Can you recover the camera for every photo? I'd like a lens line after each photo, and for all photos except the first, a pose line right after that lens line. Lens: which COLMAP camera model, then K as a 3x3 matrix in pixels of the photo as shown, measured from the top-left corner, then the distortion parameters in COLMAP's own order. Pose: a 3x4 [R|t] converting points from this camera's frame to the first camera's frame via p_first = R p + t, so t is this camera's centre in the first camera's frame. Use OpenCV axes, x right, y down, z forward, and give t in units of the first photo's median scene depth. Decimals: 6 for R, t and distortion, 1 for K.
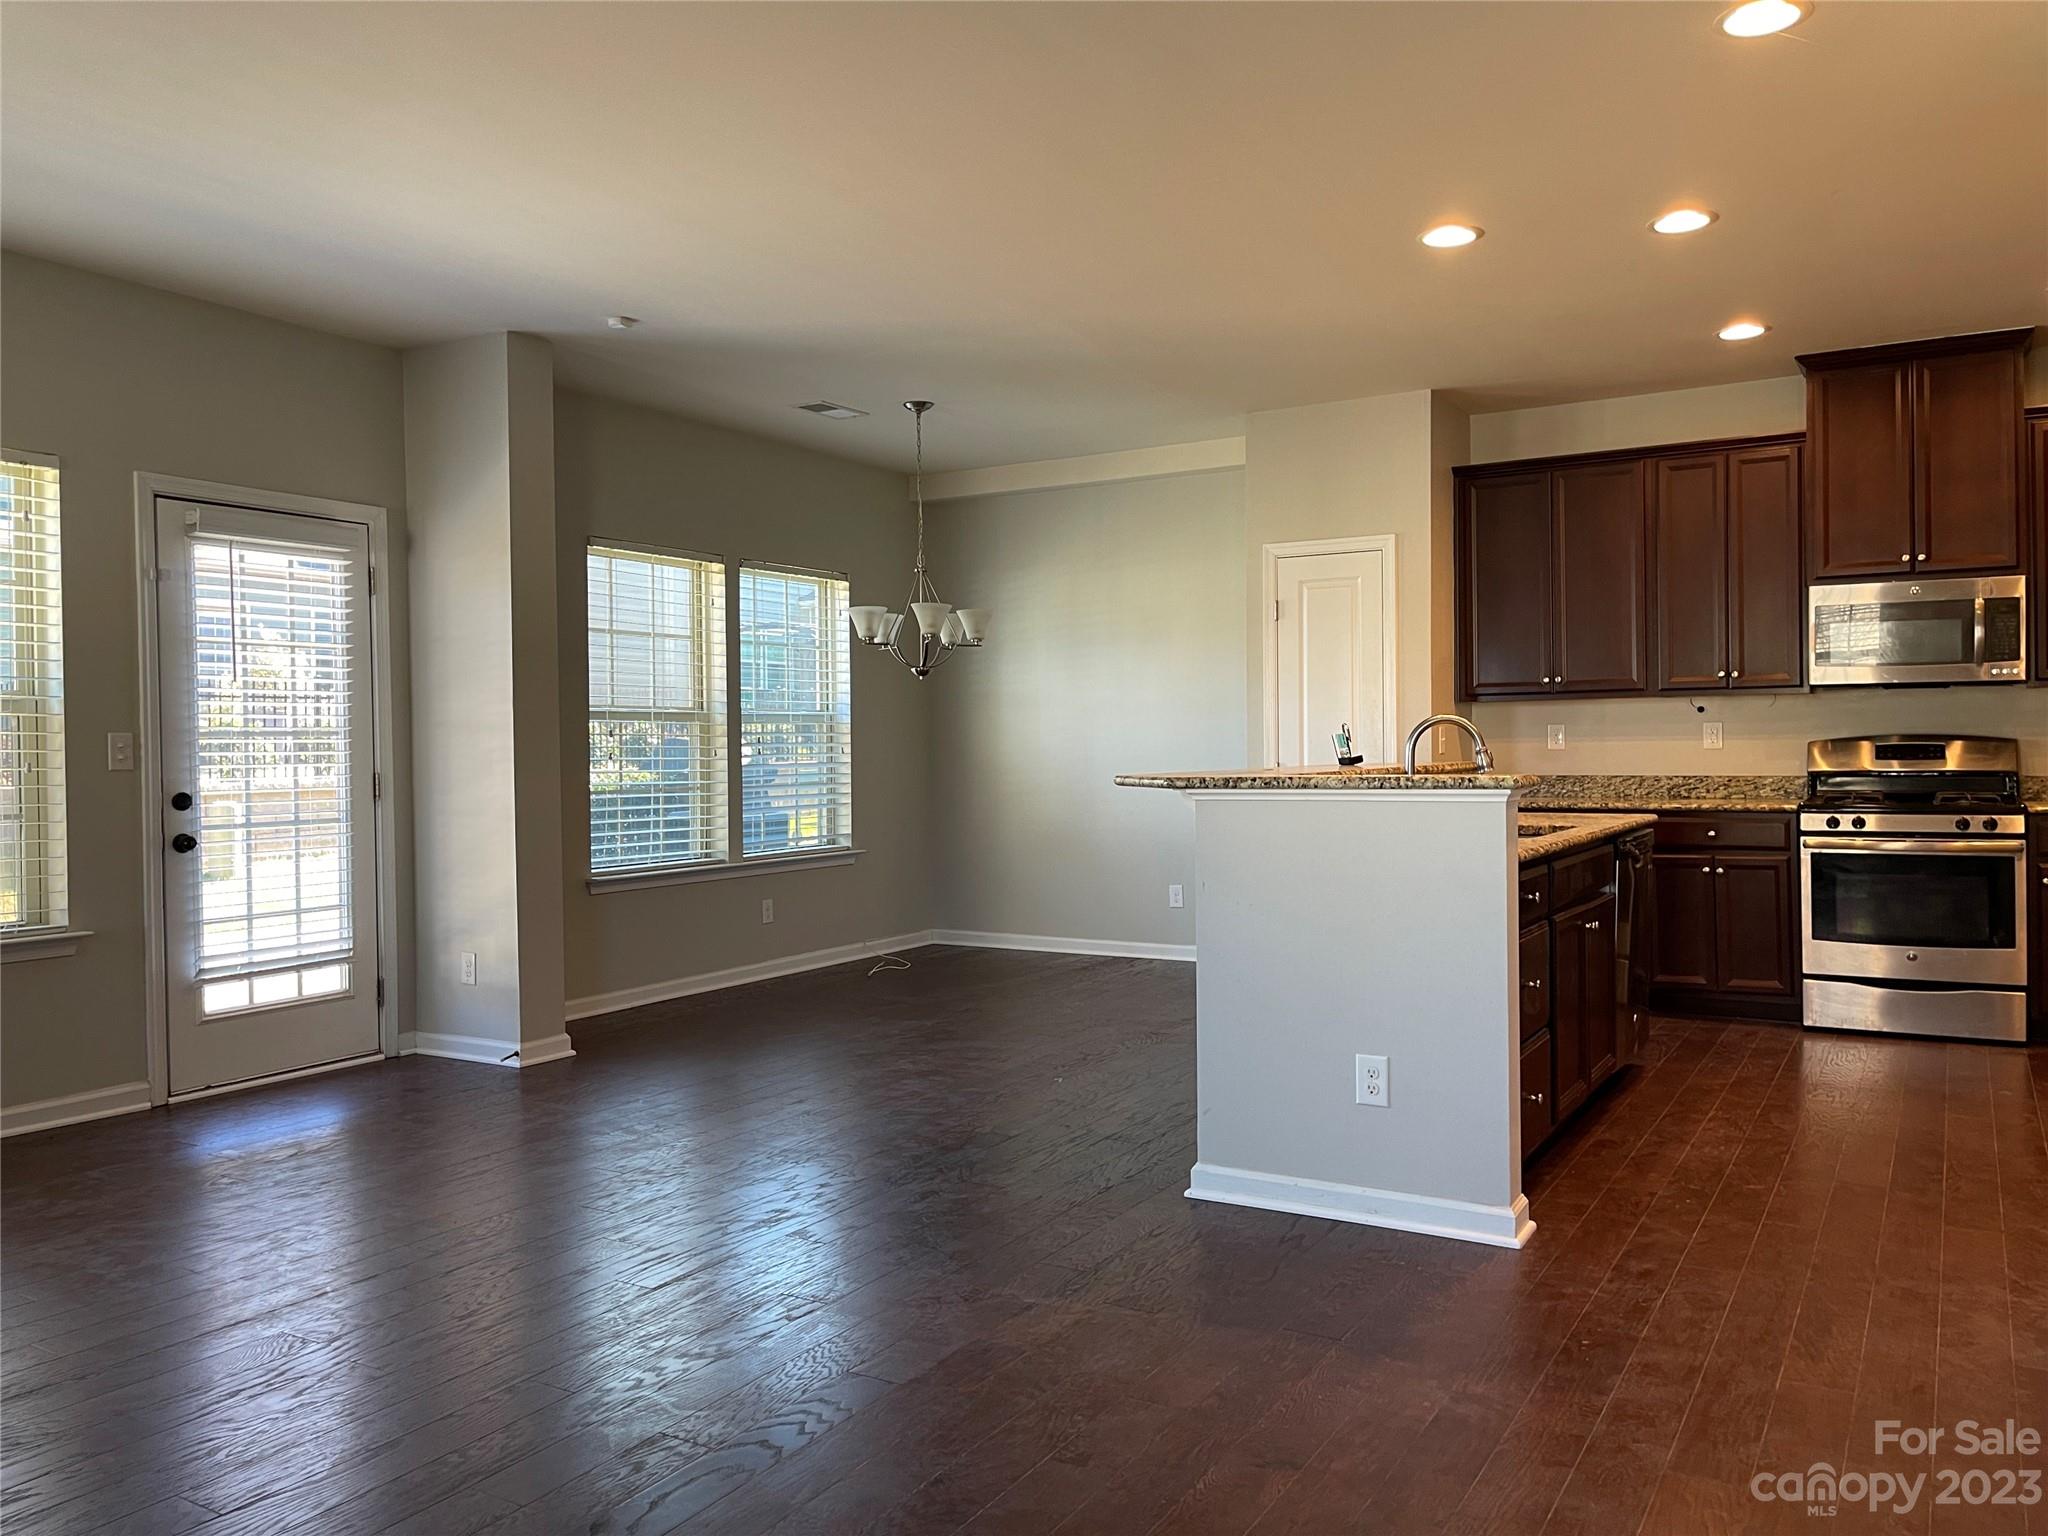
lens RADIAL K [[1546.4, 0, 1028.8], [0, 1546.4, 756.5], [0, 0, 1]] dist [0.015370, -0.009392]
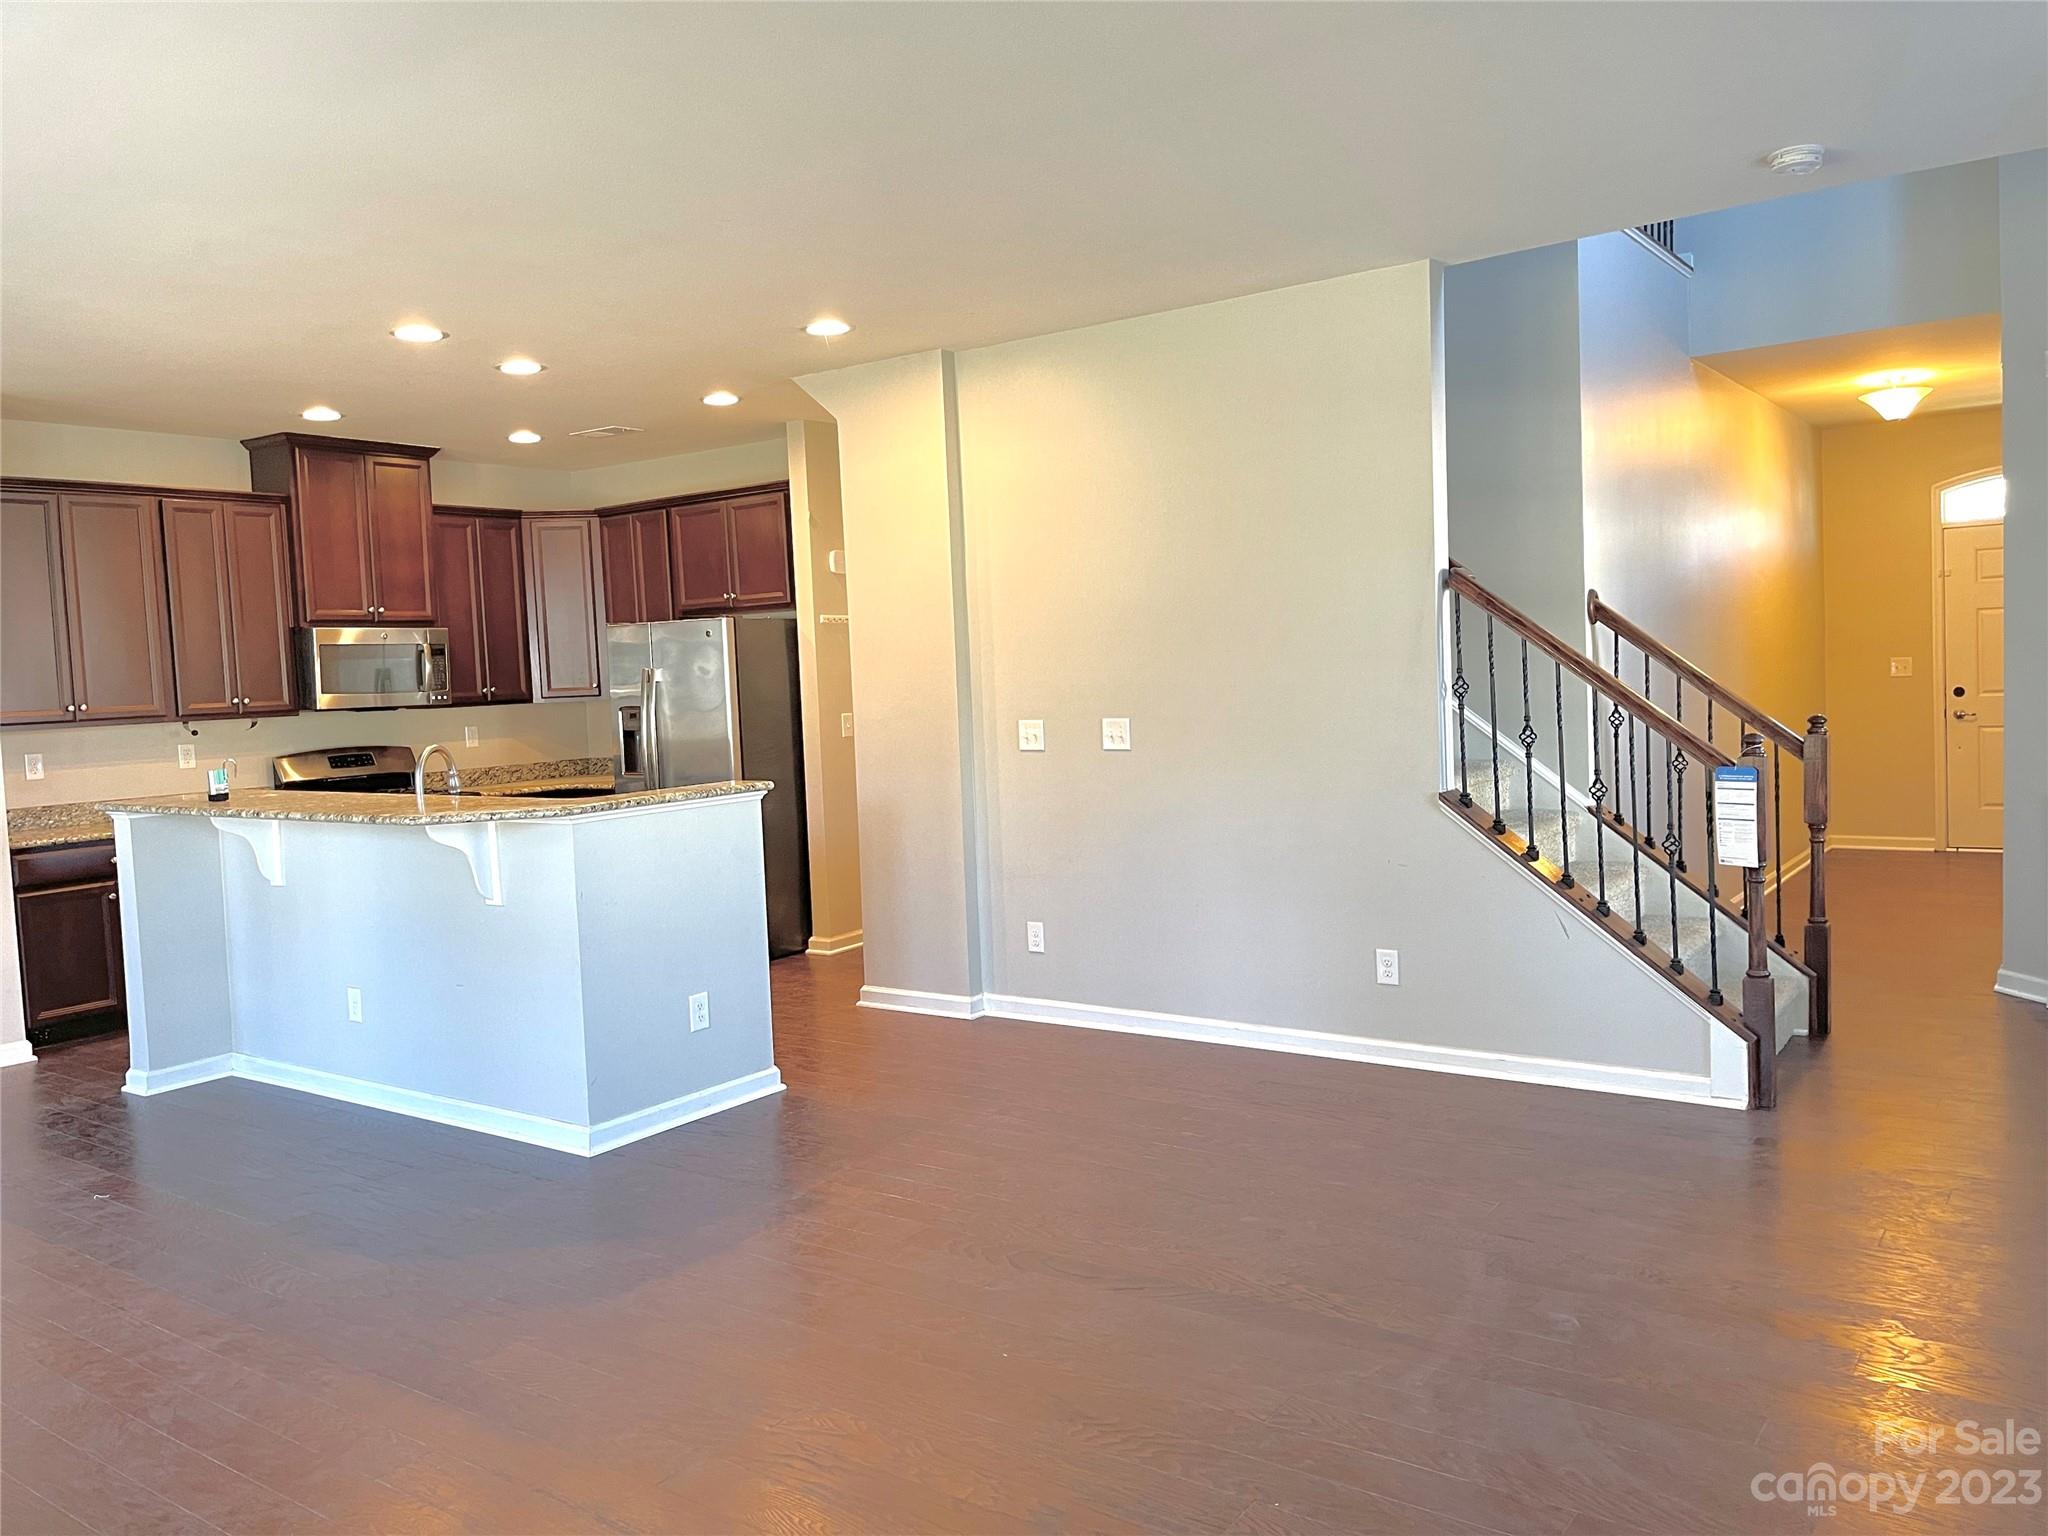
lens RADIAL K [[1546.4, 0, 1026.3], [0, 1546.4, 760.8], [0, 0, 1]] dist [0.015370, -0.009392]
pose [[0.080876, -0.055536, 0.995176, -0.688531], [0.049699, 0.997429, 0.051623, -0.043033], [-0.995484, 0.045284, 0.083428, 0.365355]]
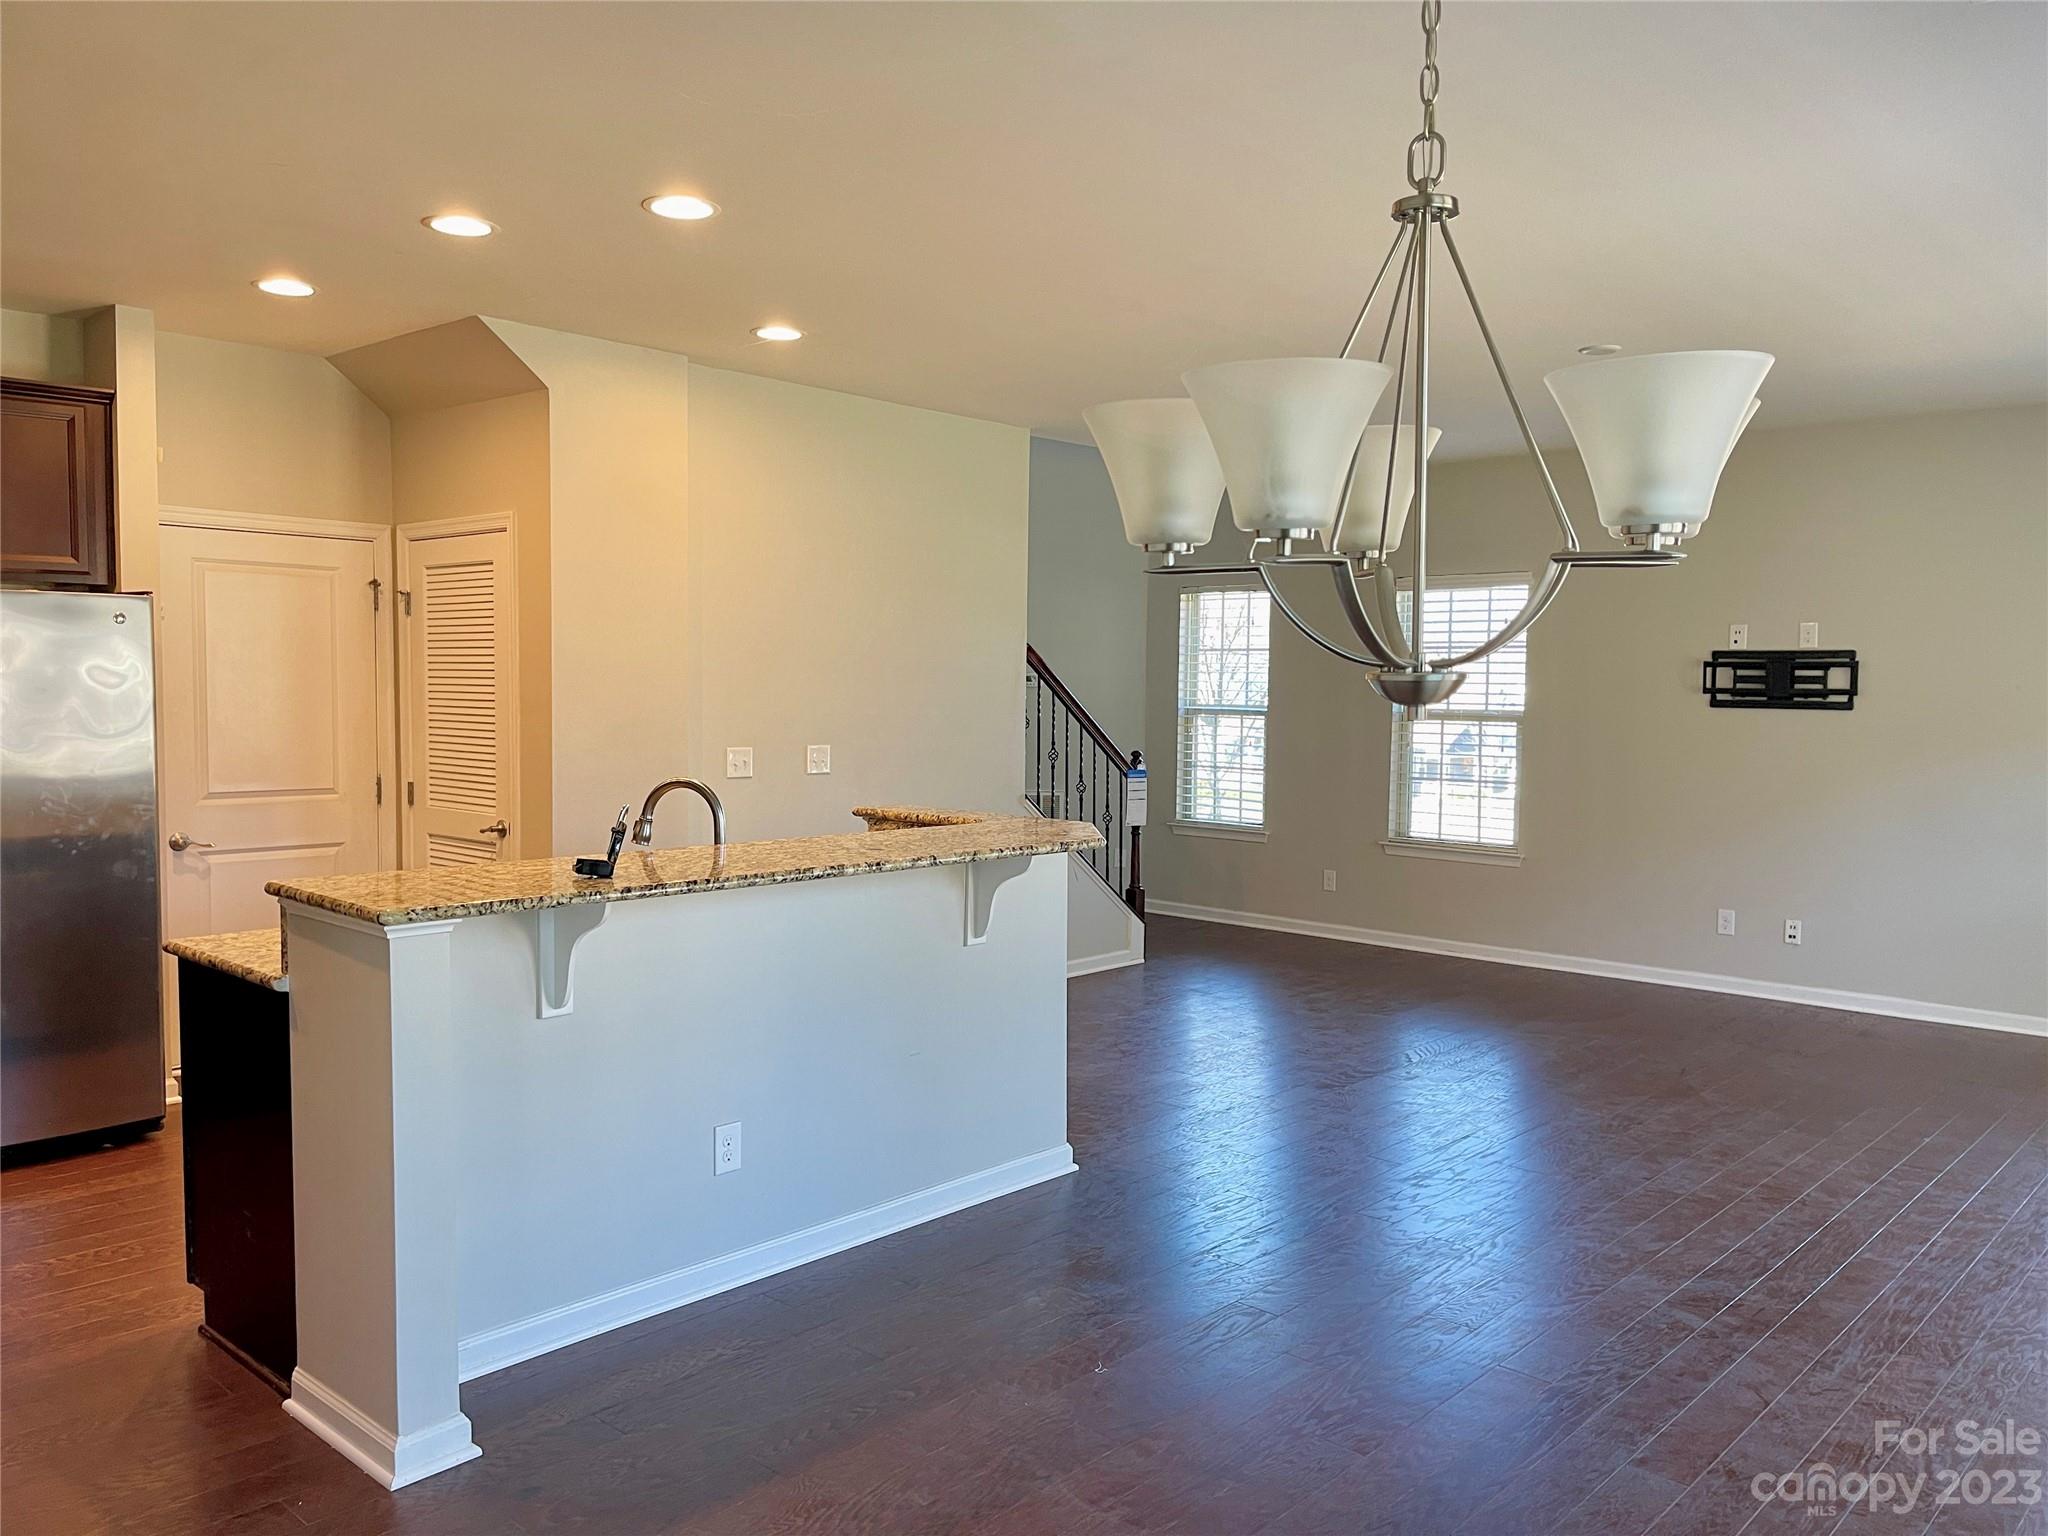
lens RADIAL K [[1546.4, 0, 1037.8], [0, 1546.4, 784.3], [0, 0, 1]] dist [0.015370, -0.009392]
pose [[-0.979345, -0.013734, 0.201728, -0.070417], [0.001243, 0.997263, 0.073930, -0.069201], [-0.202191, 0.072653, -0.976648, 1.431160]]
